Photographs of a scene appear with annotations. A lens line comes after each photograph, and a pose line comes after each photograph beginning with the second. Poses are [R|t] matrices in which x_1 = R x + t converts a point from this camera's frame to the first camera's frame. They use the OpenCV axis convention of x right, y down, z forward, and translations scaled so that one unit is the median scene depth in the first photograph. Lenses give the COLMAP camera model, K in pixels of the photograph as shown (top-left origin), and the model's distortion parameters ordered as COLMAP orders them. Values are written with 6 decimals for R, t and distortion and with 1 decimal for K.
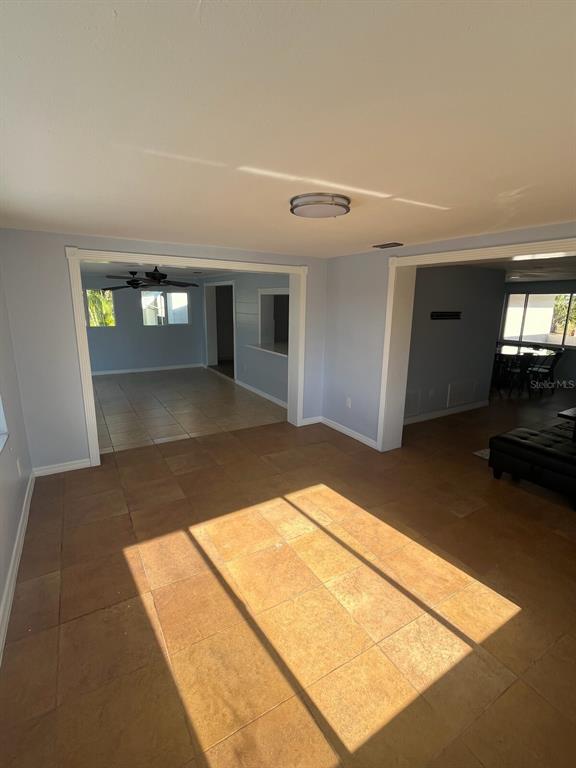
lens RADIAL K [[359.6, 0, 289.7], [0, 359.6, 379.4], [0, 0, 1]] dist [-0.002666, -0.000017]
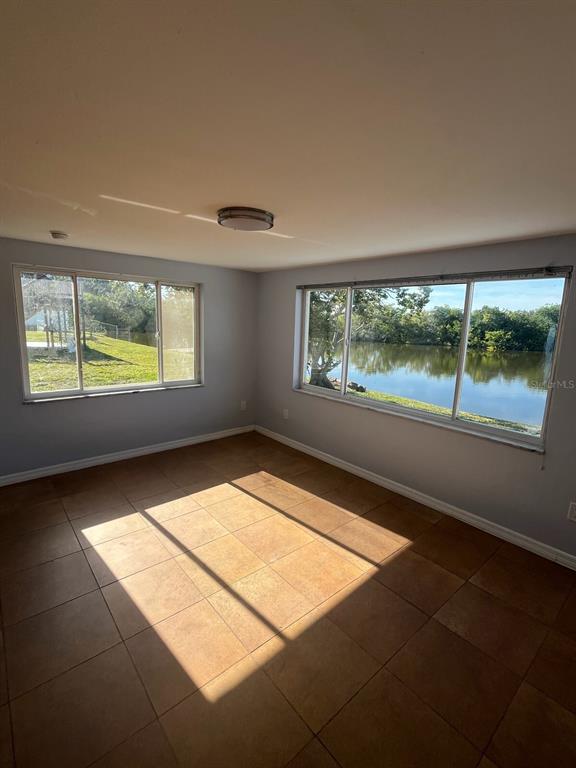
lens RADIAL K [[359.6, 0, 289.7], [0, 359.6, 379.4], [0, 0, 1]] dist [-0.002666, -0.000017]
pose [[-0.983432, -0.020576, -0.180105, 0.118029], [-0.087418, 0.924210, 0.371745, -0.375324], [0.158805, 0.381330, -0.910696, 1.813186]]
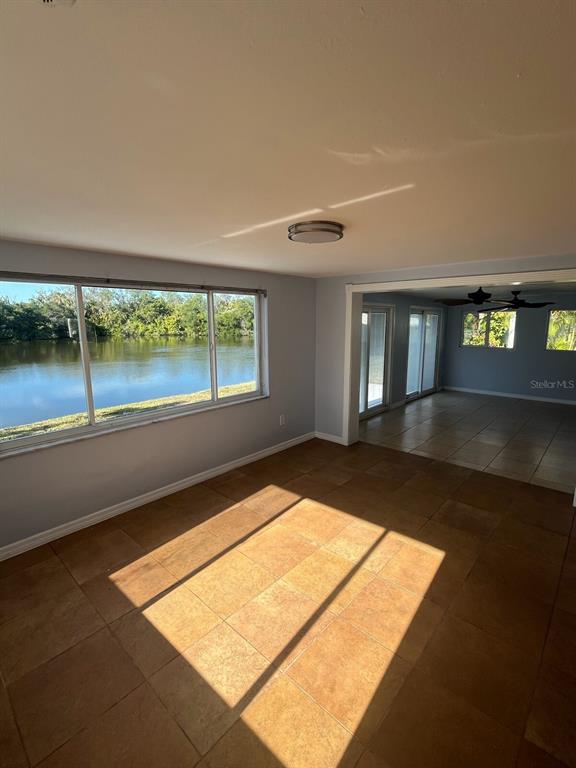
lens RADIAL K [[359.6, 0, 289.7], [0, 359.6, 379.4], [0, 0, 1]] dist [-0.002666, -0.000017]
pose [[0.291583, 0.138717, -0.946434, 0.958236], [-0.196587, 0.976998, 0.082631, -0.101708], [0.936127, 0.161963, 0.312146, 0.547890]]
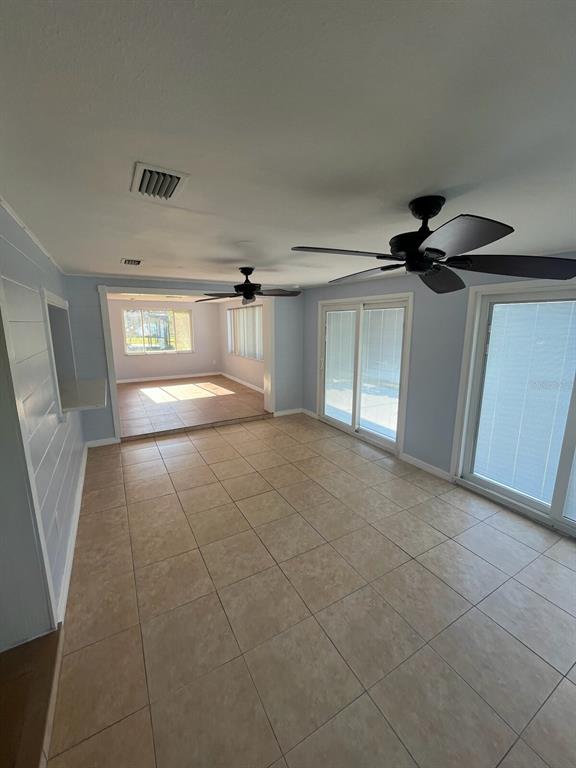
lens RADIAL K [[307.5, 0, 289.3], [0, 307.5, 383.2], [0, 0, 1]] dist [-0.001790, -0.000048]
pose [[-0.999770, -0.018492, 0.010854, -1.118890], [-0.012607, 0.916405, 0.400055, -0.839887], [-0.017345, 0.399826, -0.916427, 3.856242]]
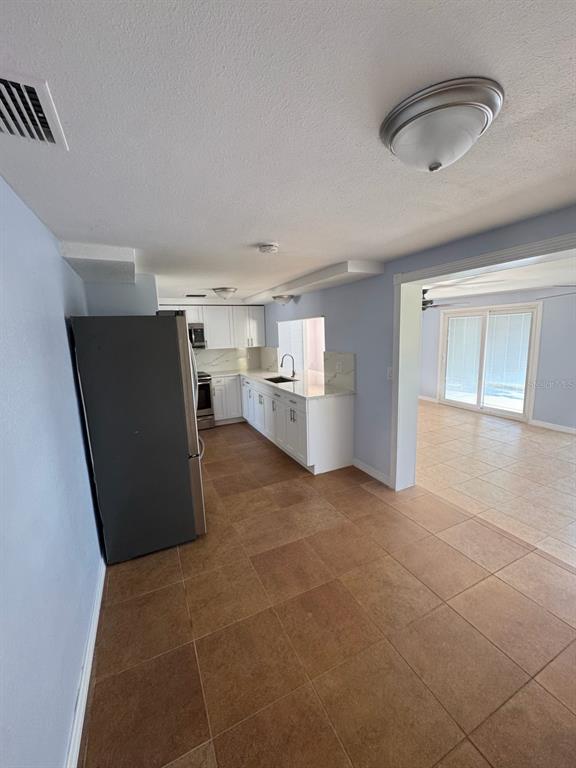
lens RADIAL K [[304.5, 0, 288.0], [0, 304.5, 384.0], [0, 0, 1]] dist [-0.001623, -0.000069]
pose [[-0.995755, 0.001247, 0.092039, -0.079642], [0.035787, 0.926487, 0.374621, -0.981739], [-0.084806, 0.376325, -0.922598, 4.625899]]
